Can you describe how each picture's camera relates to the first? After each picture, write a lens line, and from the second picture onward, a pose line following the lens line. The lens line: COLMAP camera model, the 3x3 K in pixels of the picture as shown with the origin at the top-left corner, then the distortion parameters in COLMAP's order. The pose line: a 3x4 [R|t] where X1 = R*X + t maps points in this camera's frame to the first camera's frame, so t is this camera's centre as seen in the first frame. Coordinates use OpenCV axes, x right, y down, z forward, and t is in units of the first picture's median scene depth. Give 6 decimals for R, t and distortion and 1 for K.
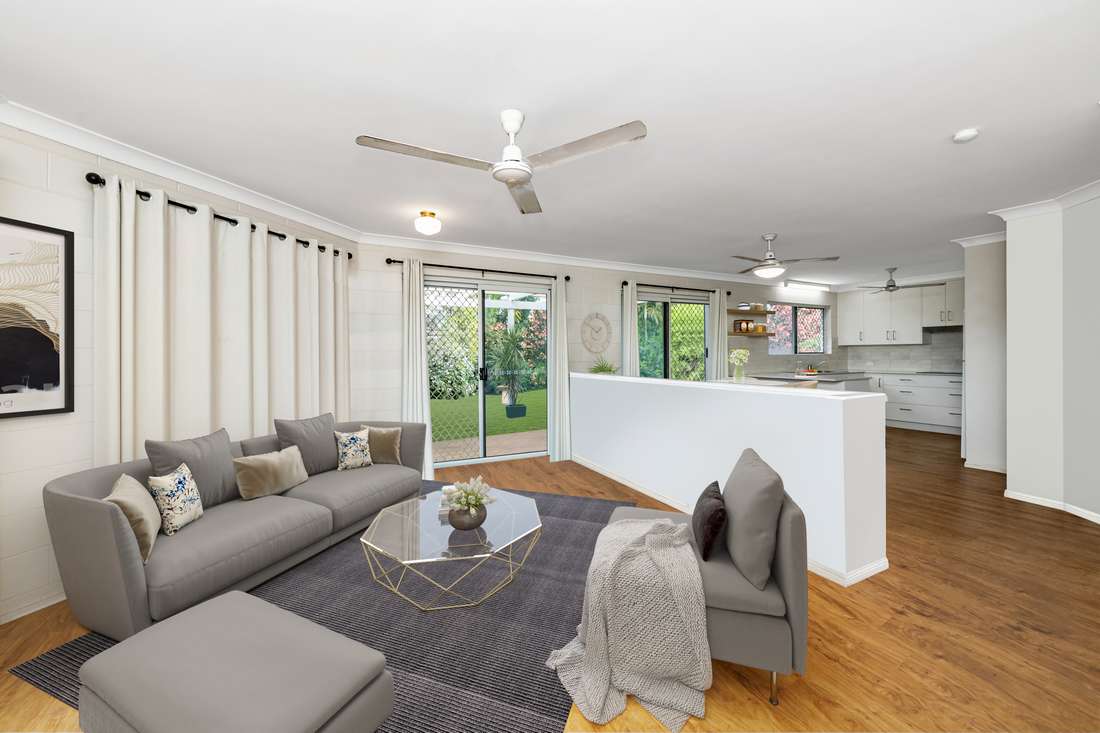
lens RADIAL K [[463.7, 0, 556.2], [0, 463.7, 350.4], [0, 0, 1]] dist [-0.000747, -0.000027]
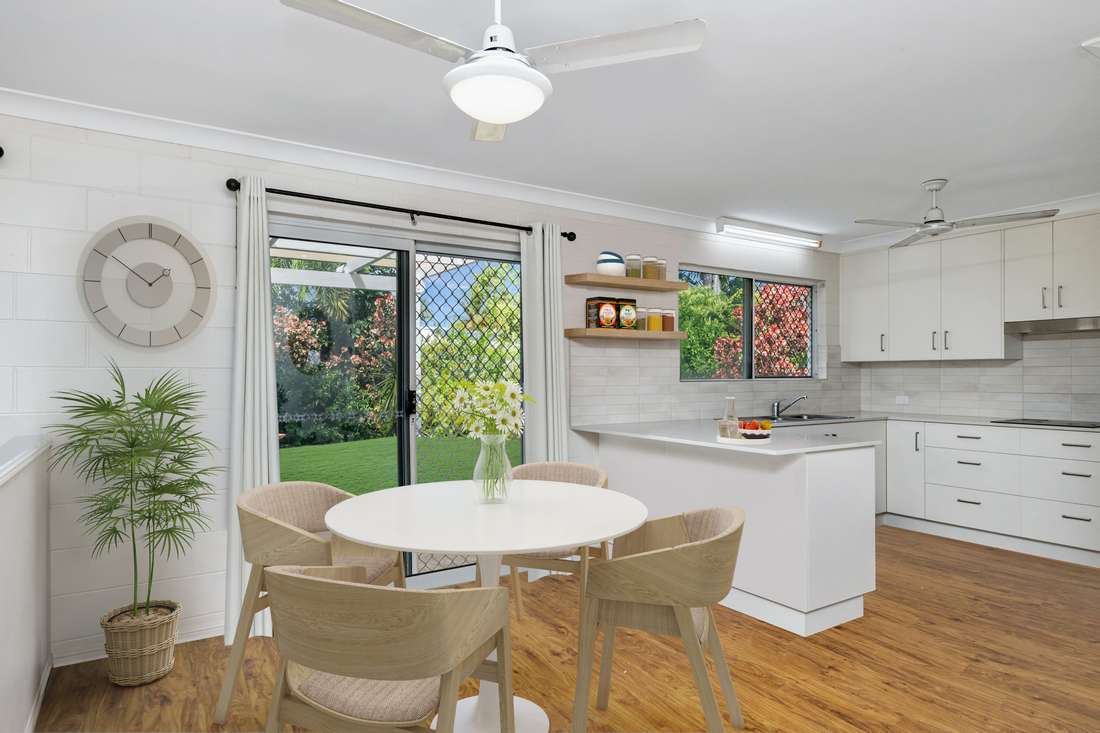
lens RADIAL K [[650.1, 0, 550.8], [0, 650.1, 370.2], [0, 0, 1]] dist [0.005097, 0.000039]
pose [[0.998332, 0.007522, 0.057246, 0.311869], [-0.007514, 0.999972, -0.000341, 0.001236], [-0.057247, -0.000089, 0.998360, 0.389764]]
